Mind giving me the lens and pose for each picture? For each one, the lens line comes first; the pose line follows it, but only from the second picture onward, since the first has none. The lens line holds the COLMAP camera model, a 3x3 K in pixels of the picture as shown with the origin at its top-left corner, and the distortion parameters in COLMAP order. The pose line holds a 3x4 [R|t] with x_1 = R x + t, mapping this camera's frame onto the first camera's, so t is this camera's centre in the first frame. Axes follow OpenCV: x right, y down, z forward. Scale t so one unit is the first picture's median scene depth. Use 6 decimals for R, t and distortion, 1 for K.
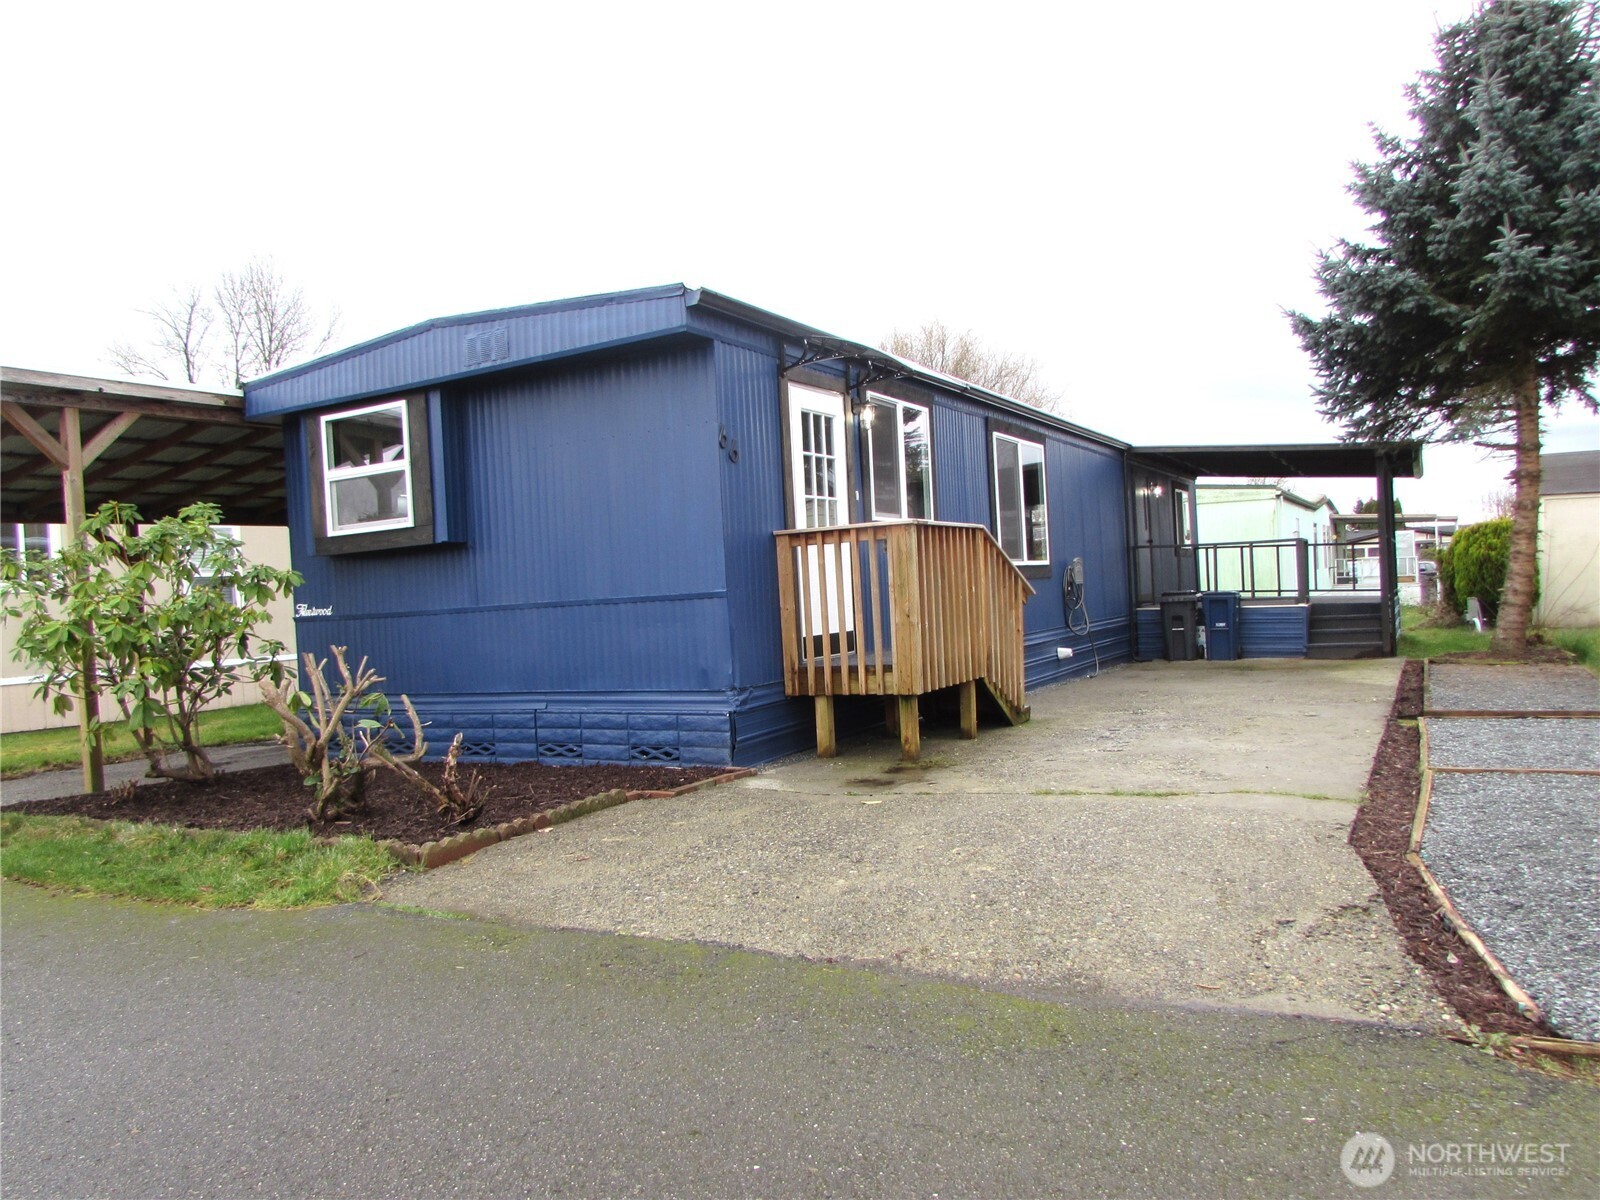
lens RADIAL K [[1128.8, 0, 808.9], [0, 1128.8, 593.5], [0, 0, 1]] dist [-0.036617, 0.012625]
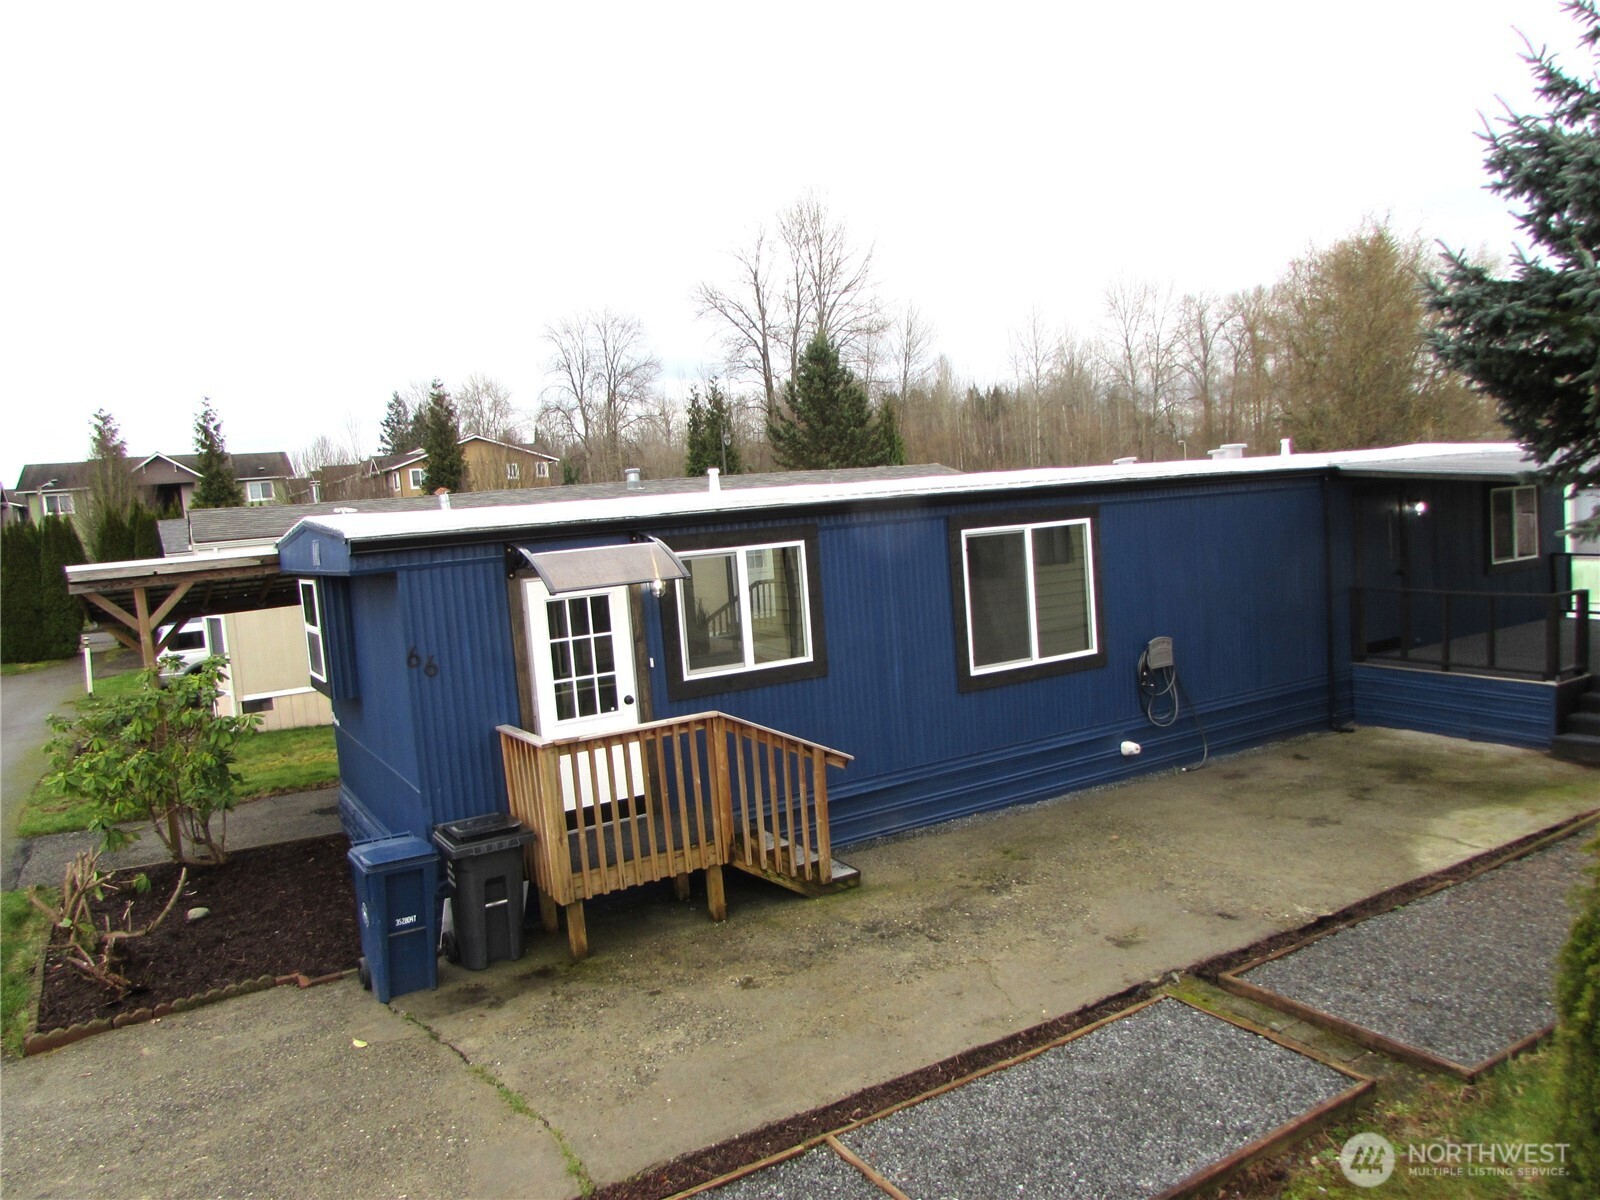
lens RADIAL K [[1128.8, 0, 808.9], [0, 1128.8, 593.5], [0, 0, 1]] dist [-0.036617, 0.012625]
pose [[0.862315, 0.029971, -0.505484, 0.659166], [0.028615, 0.993767, 0.107737, -0.247213], [0.505563, -0.107368, 0.856083, 0.199209]]
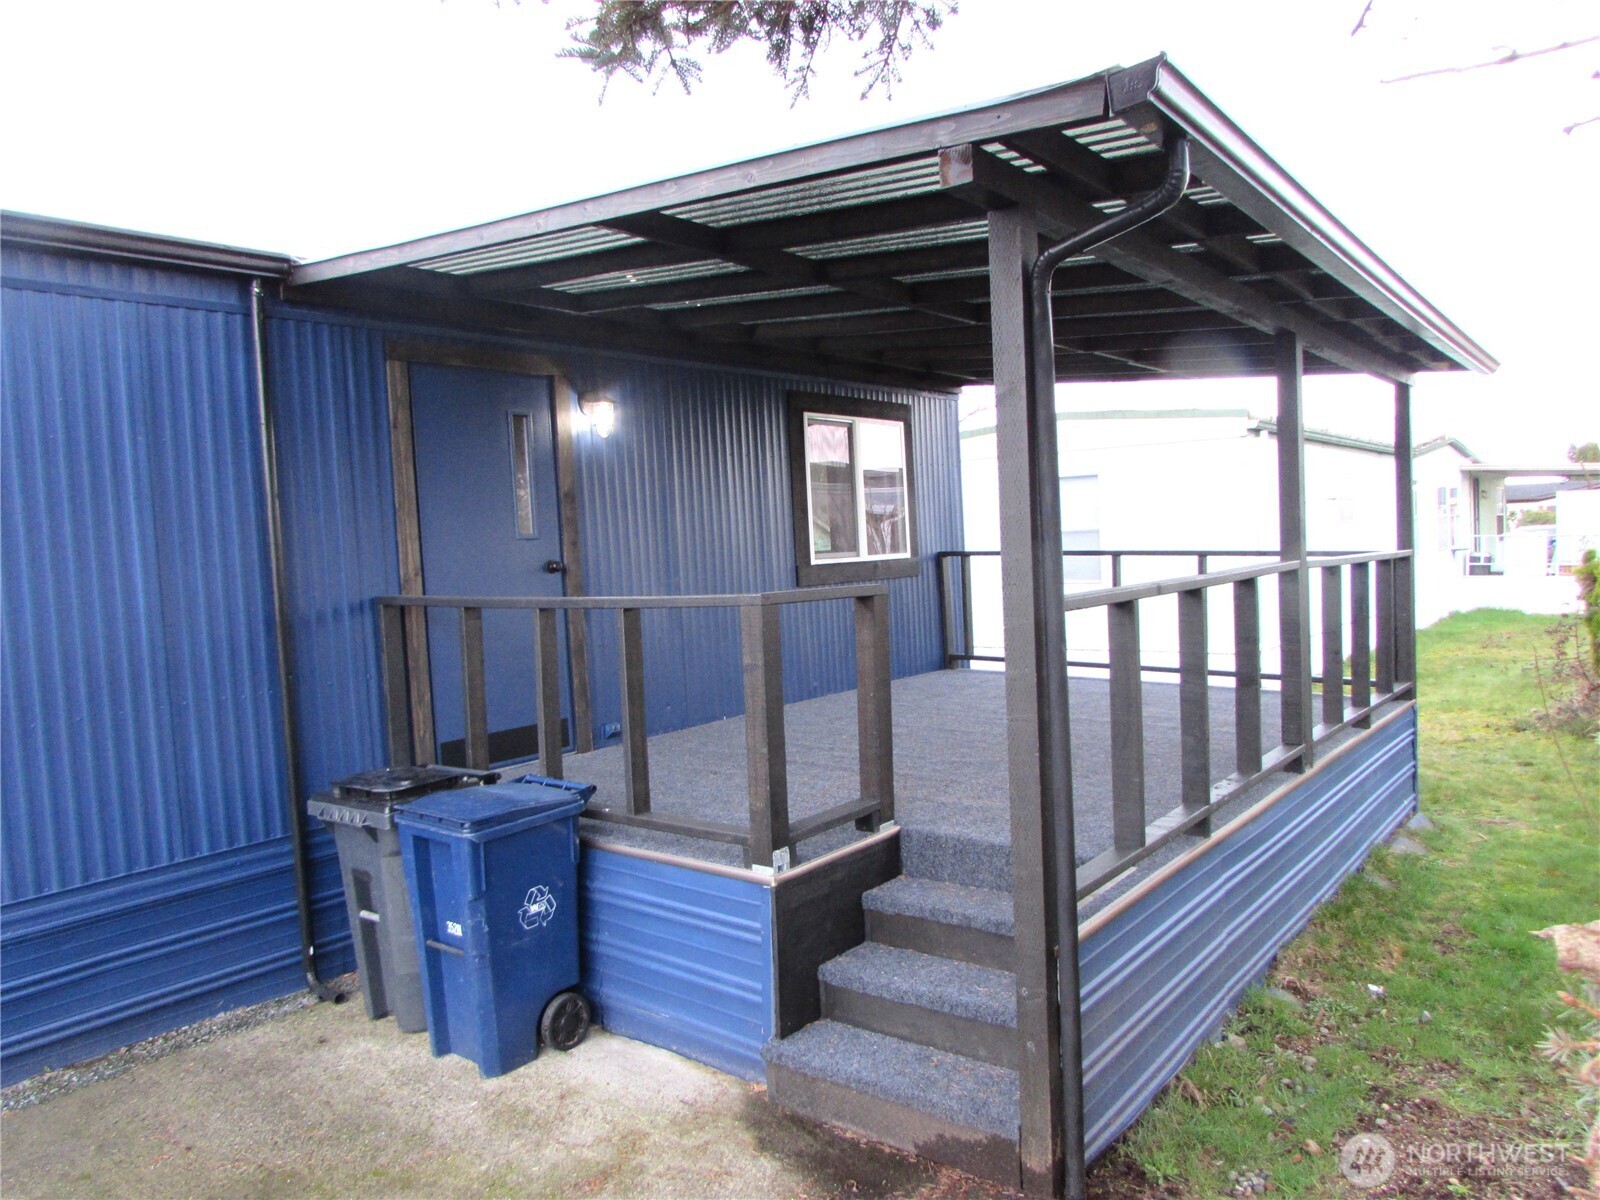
lens RADIAL K [[1172.6, 0, 800.0], [0, 1172.6, 592.6], [0, 0, 1]] dist [-0.002148, 0.001543]
pose [[0.986512, 0.010492, -0.163354, 0.833547], [-0.000043, 0.997960, 0.063838, -0.116091], [0.163691, -0.062970, 0.984500, 1.283579]]
